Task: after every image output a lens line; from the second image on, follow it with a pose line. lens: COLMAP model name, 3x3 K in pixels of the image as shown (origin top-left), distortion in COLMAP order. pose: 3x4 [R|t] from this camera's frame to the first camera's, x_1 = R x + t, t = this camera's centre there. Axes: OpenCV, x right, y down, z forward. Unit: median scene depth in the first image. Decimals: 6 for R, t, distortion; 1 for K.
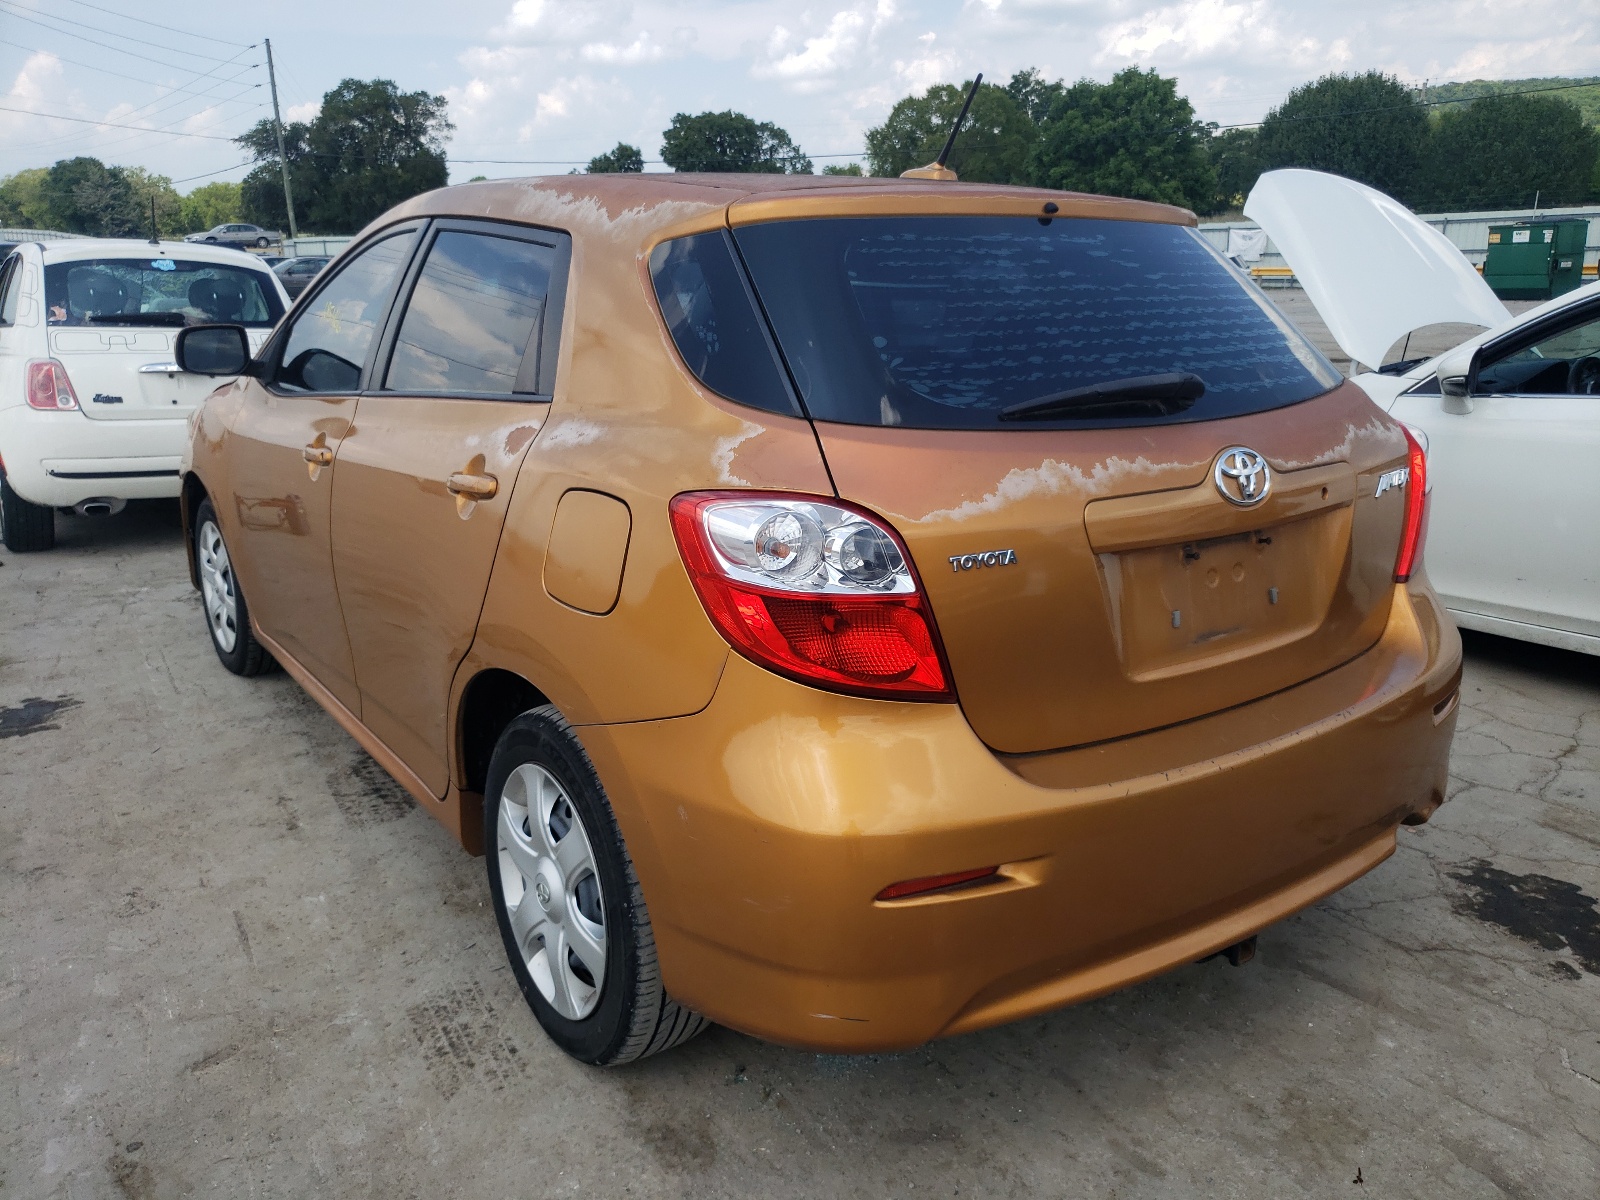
lens RADIAL K [[1255.0, 0, 803.1], [0, 1255.0, 601.5], [0, 0, 1]] dist [-0.012912, 0.046234]
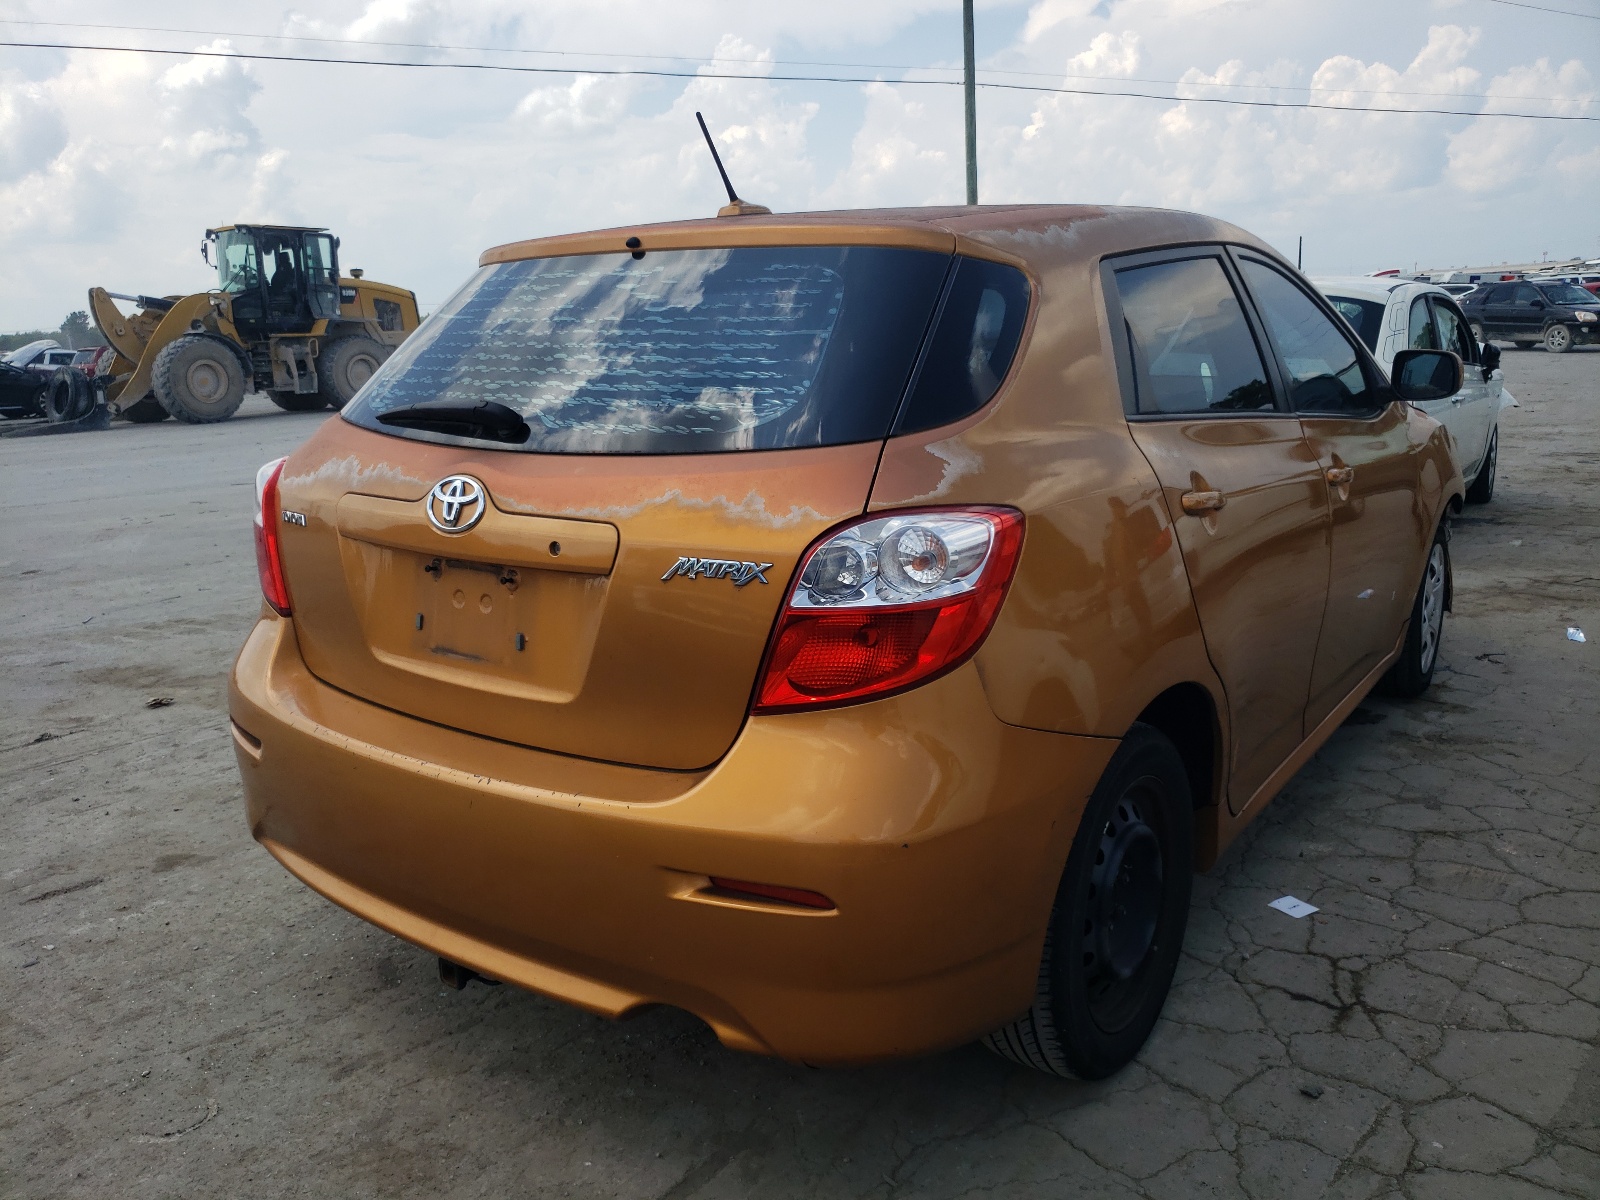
lens RADIAL K [[1255.0, 0, 802.0], [0, 1255.0, 598.4], [0, 0, 1]] dist [-0.012912, 0.046234]
pose [[0.310944, 0.204485, -0.928170, 1.341810], [-0.231381, 0.963486, 0.134751, -0.217509], [0.921833, 0.172861, 0.346904, 0.876816]]
